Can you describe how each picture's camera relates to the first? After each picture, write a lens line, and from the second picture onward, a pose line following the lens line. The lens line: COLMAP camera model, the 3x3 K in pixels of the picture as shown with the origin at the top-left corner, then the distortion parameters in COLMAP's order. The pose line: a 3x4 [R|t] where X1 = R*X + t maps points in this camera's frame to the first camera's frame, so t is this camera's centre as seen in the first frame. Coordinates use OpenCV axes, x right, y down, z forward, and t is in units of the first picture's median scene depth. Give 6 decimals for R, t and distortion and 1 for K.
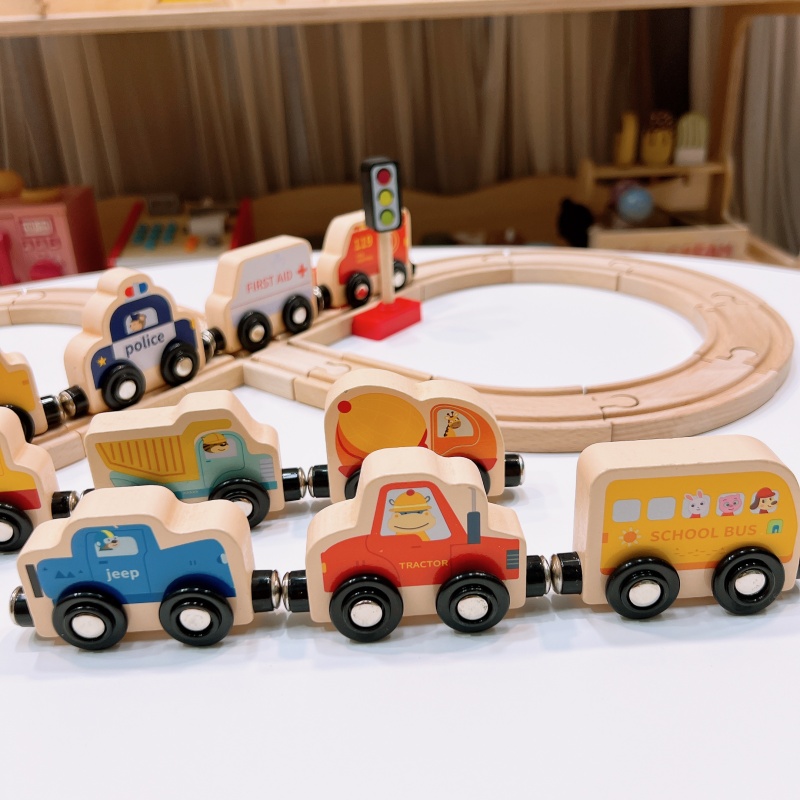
lens RADIAL K [[839.9, 0, 399.4], [0, 839.9, 401.9], [0, 0, 1]] dist [0.010467, 0.000000]
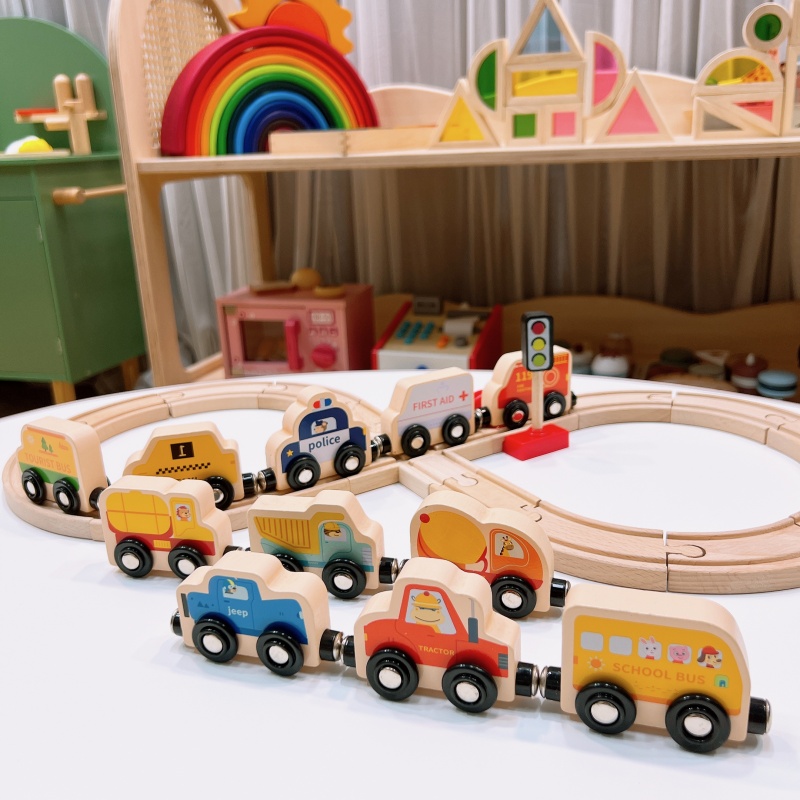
lens RADIAL K [[839.9, 0, 399.4], [0, 839.9, 395.6], [0, 0, 1]] dist [0.010467, 0.000000]
pose [[0.933124, 0.110457, -0.342167, 0.217014], [-0.143587, 0.986943, -0.072975, -0.055206], [0.329639, 0.117226, 0.936801, -0.174510]]
